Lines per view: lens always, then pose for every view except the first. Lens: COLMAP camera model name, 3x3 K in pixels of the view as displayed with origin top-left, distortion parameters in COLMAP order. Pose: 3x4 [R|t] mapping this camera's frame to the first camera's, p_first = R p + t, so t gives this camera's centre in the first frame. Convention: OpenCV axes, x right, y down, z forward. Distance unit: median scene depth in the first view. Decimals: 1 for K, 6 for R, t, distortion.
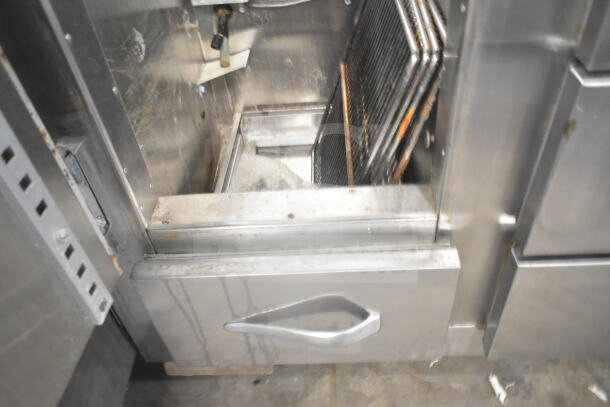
lens RADIAL K [[483.1, 0, 306.7], [0, 483.1, 203.9], [0, 0, 1]] dist [0.000516, 0.003193]
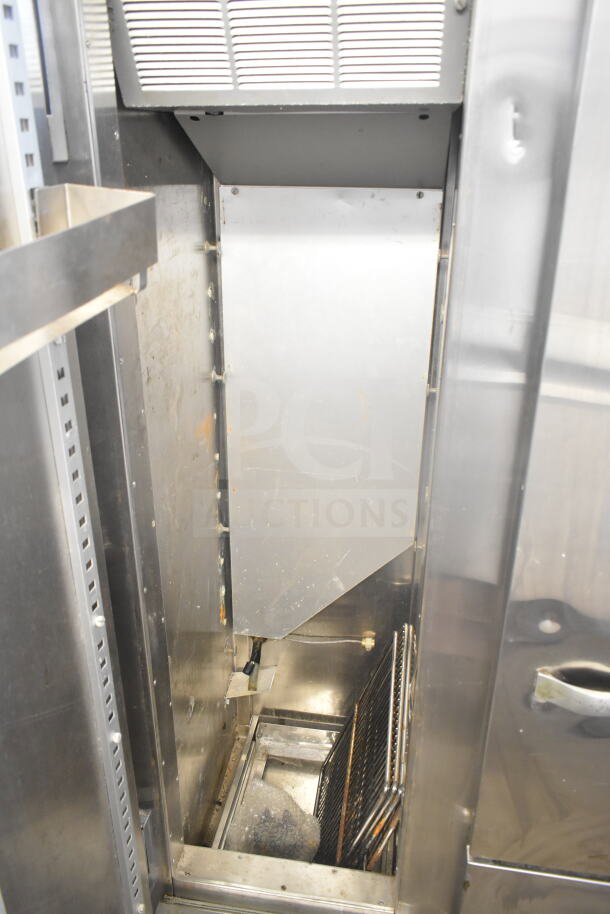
lens RADIAL K [[723.8, 0, 300.4], [0, 723.8, 457.7], [0, 0, 1]] dist [0.000516, 0.003193]
pose [[0.987181, 0.132233, -0.089373, 0.019906], [-0.153535, 0.939736, -0.305490, -0.294052], [0.043591, 0.315296, 0.947992, -0.747698]]
